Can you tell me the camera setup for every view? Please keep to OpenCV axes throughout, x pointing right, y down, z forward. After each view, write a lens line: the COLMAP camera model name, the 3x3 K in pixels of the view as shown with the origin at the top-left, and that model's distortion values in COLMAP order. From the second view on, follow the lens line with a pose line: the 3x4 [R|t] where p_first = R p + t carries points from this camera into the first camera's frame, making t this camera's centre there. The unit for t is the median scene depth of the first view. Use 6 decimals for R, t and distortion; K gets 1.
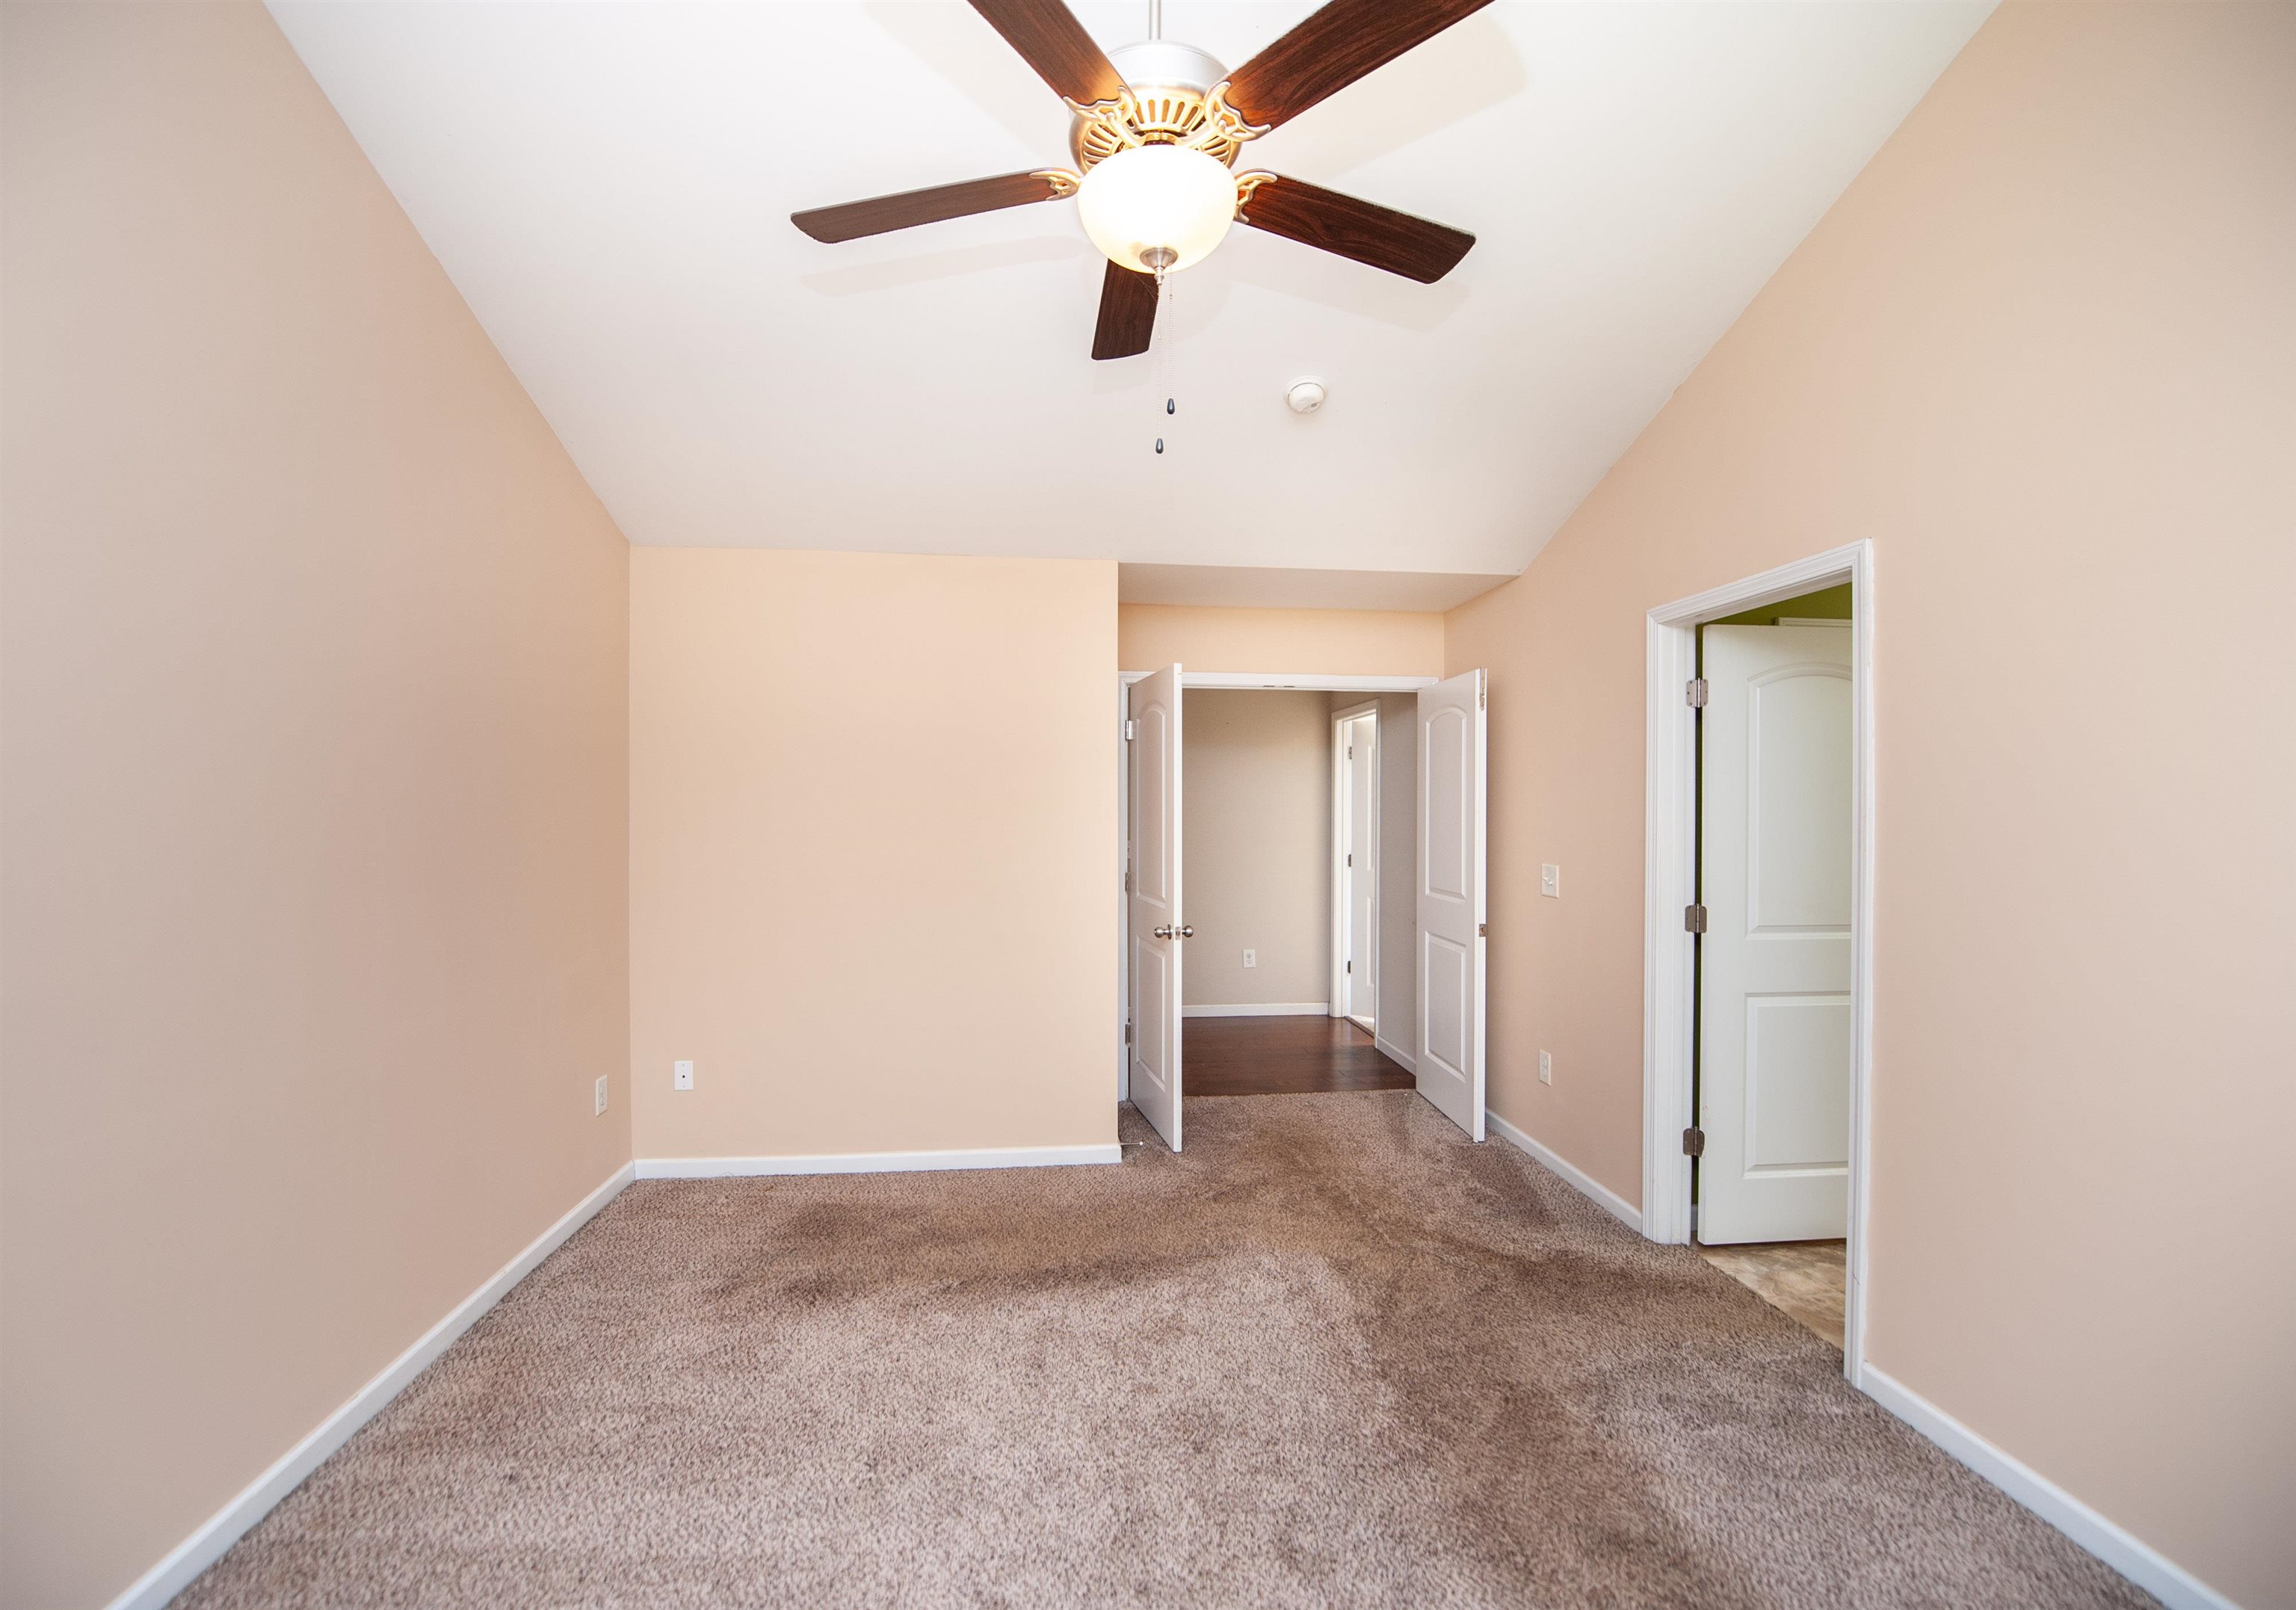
lens RADIAL K [[943.1, 0, 1145.4], [0, 943.1, 810.1], [0, 0, 1]] dist [-0.039573, 0.000215]
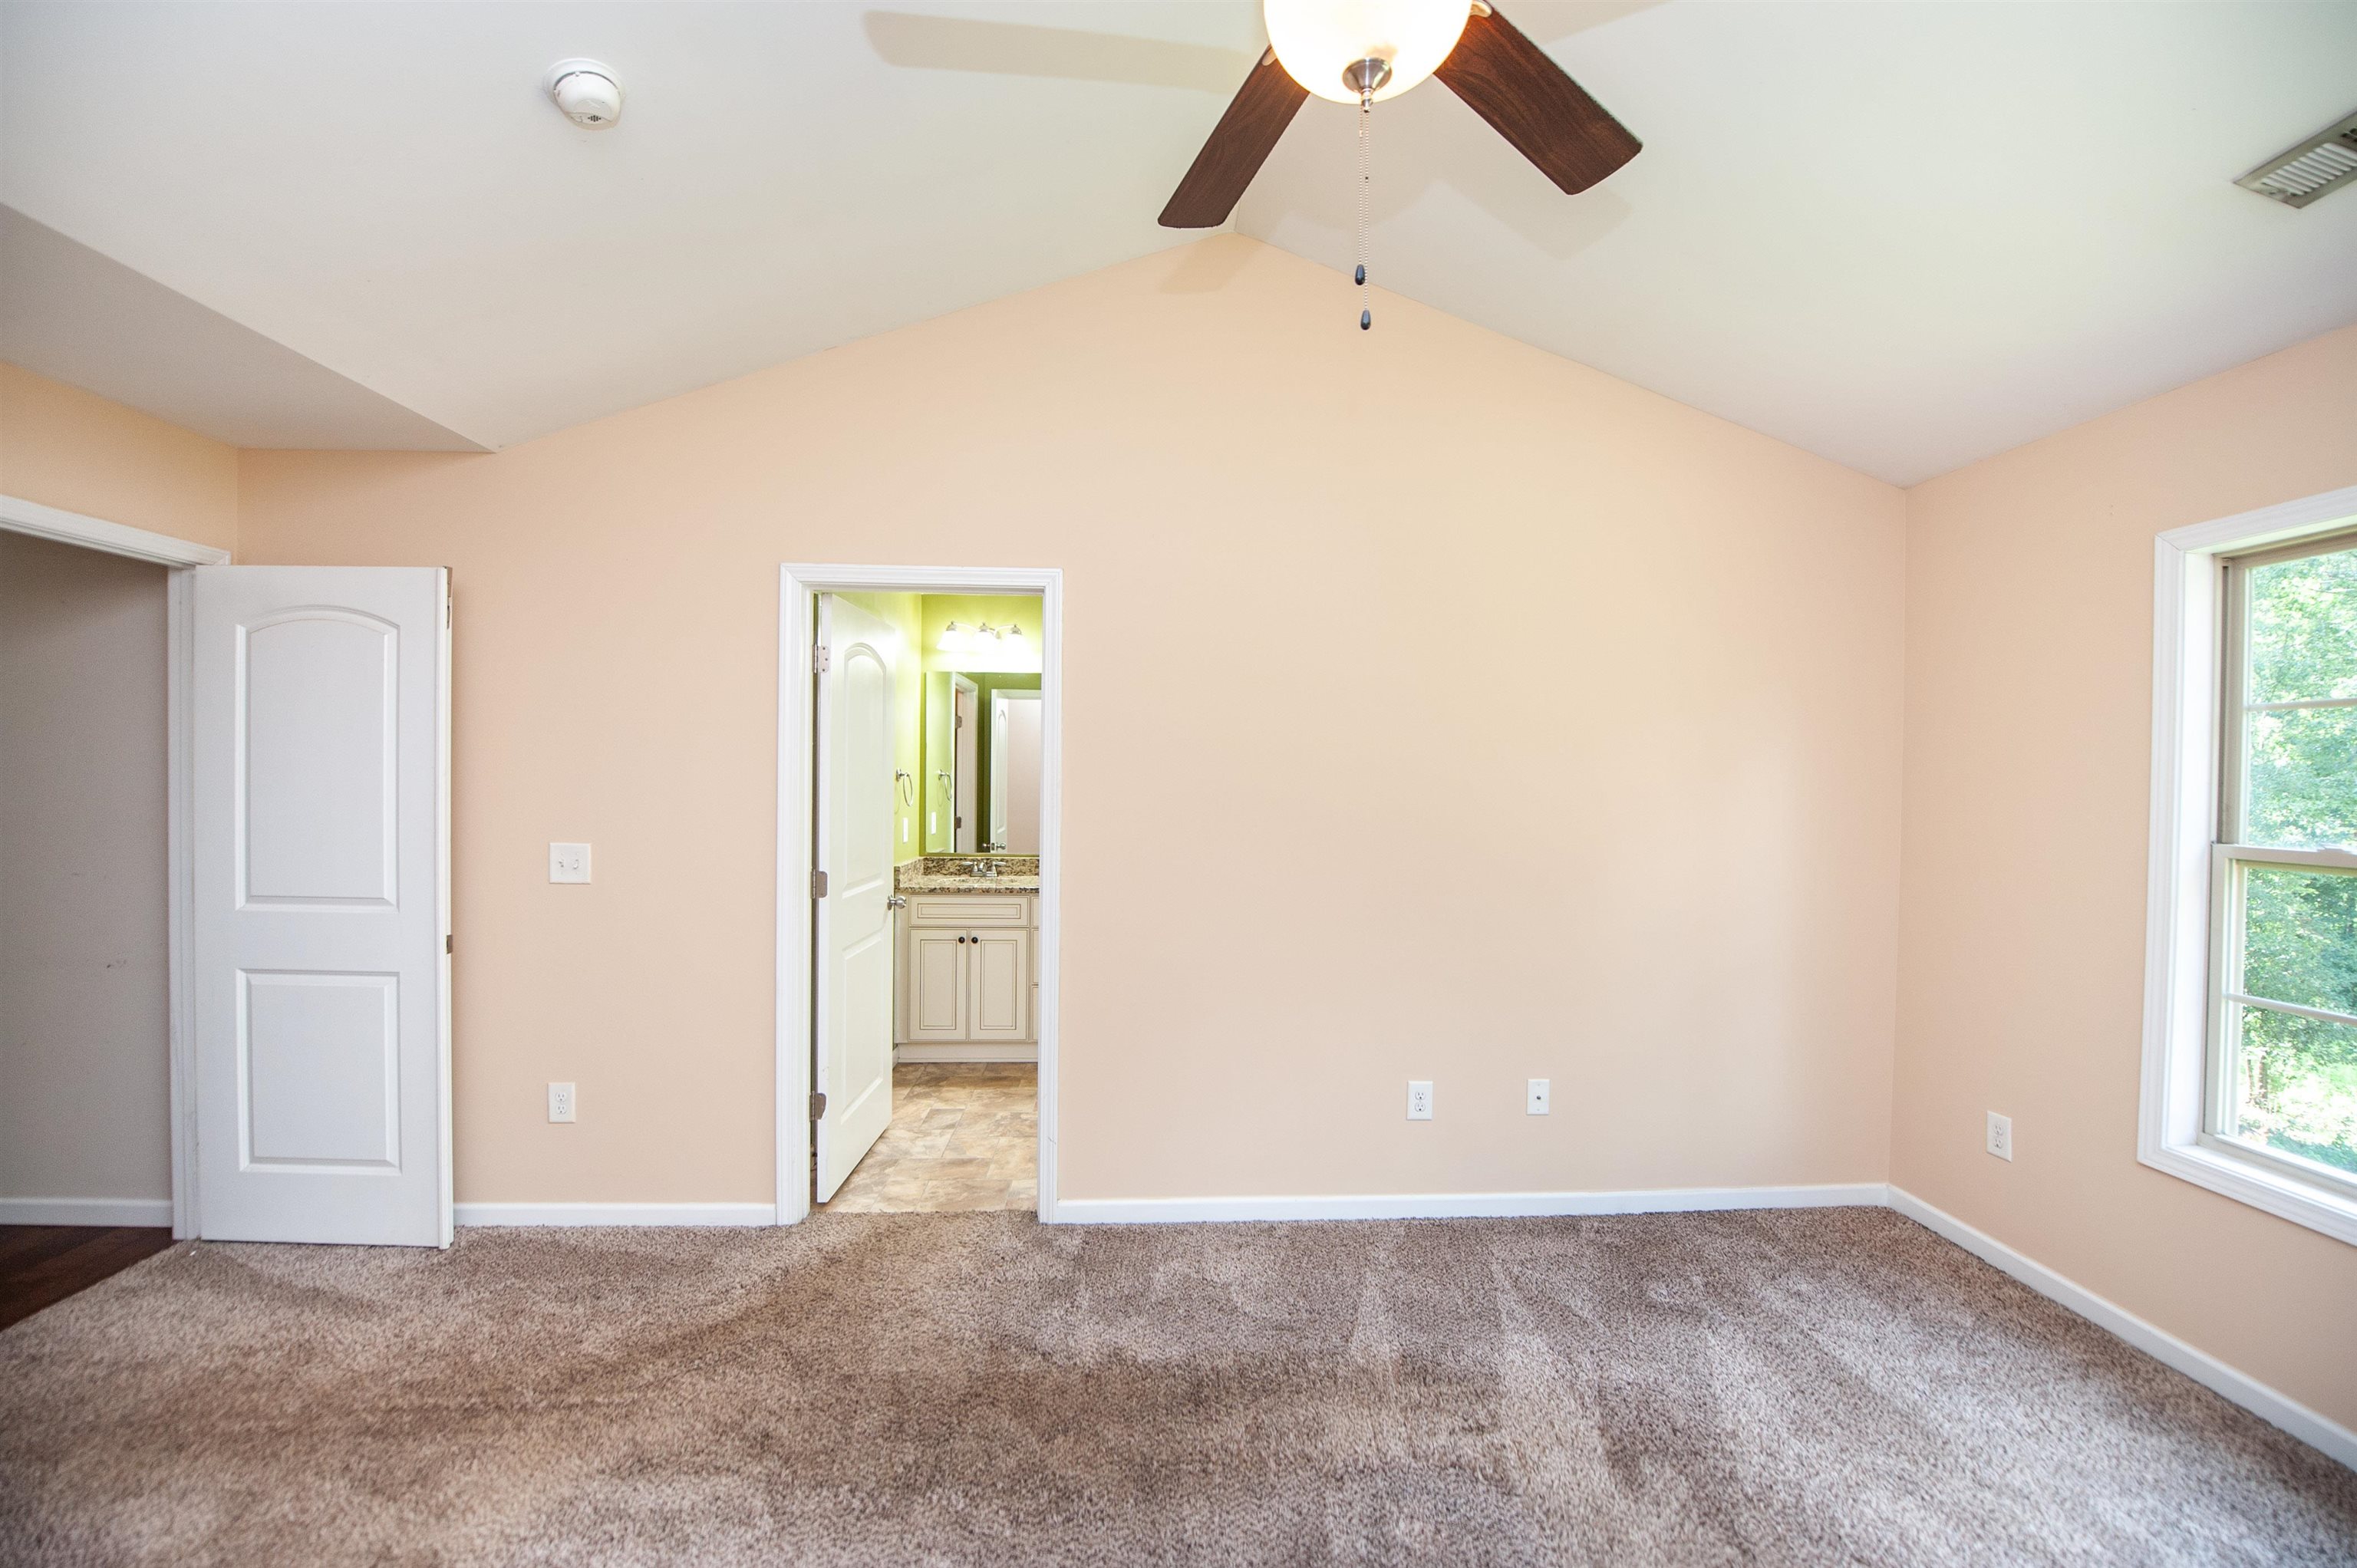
lens RADIAL K [[927.4, 0, 1199.2], [0, 927.4, 788.4], [0, 0, 1]] dist [-0.025087, -0.000386]
pose [[0.063037, -0.014179, 0.997910, -0.368075], [-0.007881, 0.999861, 0.014704, -0.003502], [-0.997980, -0.008792, 0.062916, 0.522500]]
